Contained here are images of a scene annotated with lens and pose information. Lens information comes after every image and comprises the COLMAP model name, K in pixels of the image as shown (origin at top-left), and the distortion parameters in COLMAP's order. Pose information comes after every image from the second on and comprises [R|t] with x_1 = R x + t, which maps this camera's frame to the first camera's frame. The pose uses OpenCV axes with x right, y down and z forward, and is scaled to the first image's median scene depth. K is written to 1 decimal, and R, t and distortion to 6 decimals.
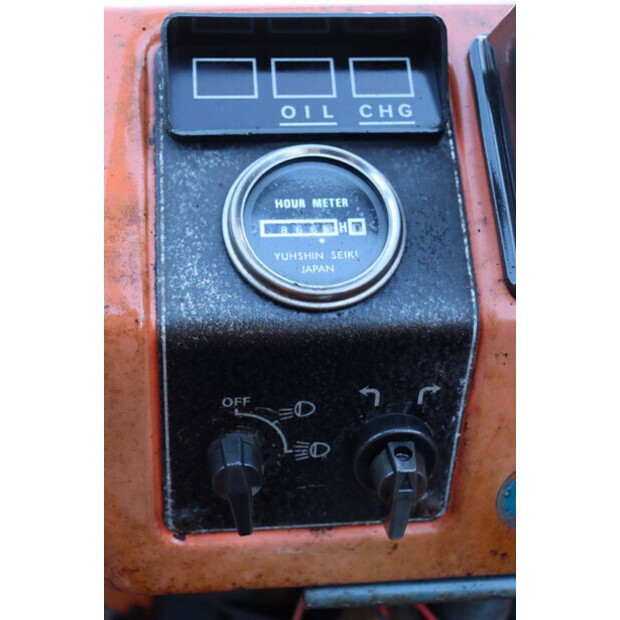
lens RADIAL K [[962.8, 0, 301.2], [0, 962.8, 311.8], [0, 0, 1]] dist [0.083687, 0.044879]
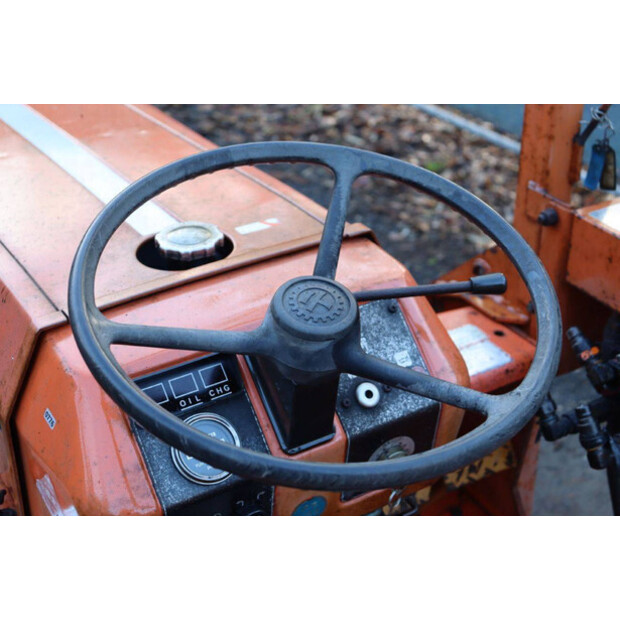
lens RADIAL K [[962.8, 0, 301.2], [0, 962.8, 311.8], [0, 0, 1]] dist [0.083687, 0.044879]
pose [[0.917453, -0.242202, 0.315624, -0.444093], [0.201619, 0.966967, 0.155962, -0.735922], [-0.342972, -0.079452, 0.935979, -1.345685]]
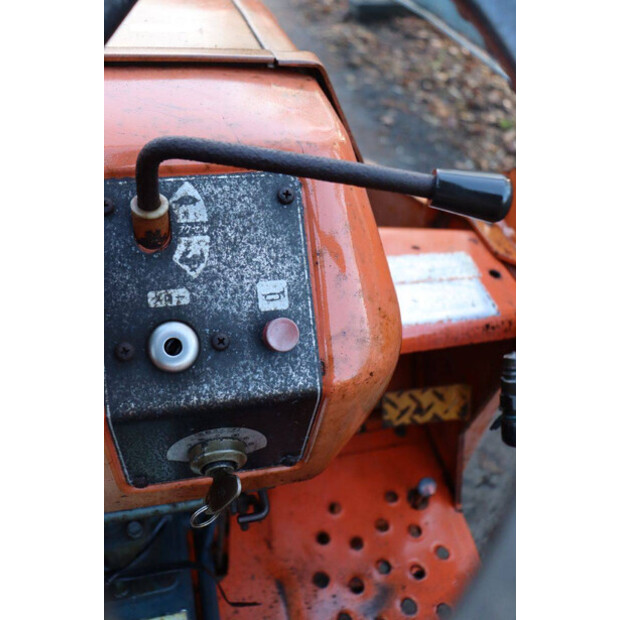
lens RADIAL K [[561.0, 0, 310.0], [0, 561.0, 310.0], [0, 0, 1]] dist [-0.097332, 0.005390]
pose [[0.988799, -0.029923, 0.146225, 0.553440], [-0.021140, 0.941744, 0.335667, -0.391047], [-0.147751, -0.334998, 0.930562, 0.264837]]
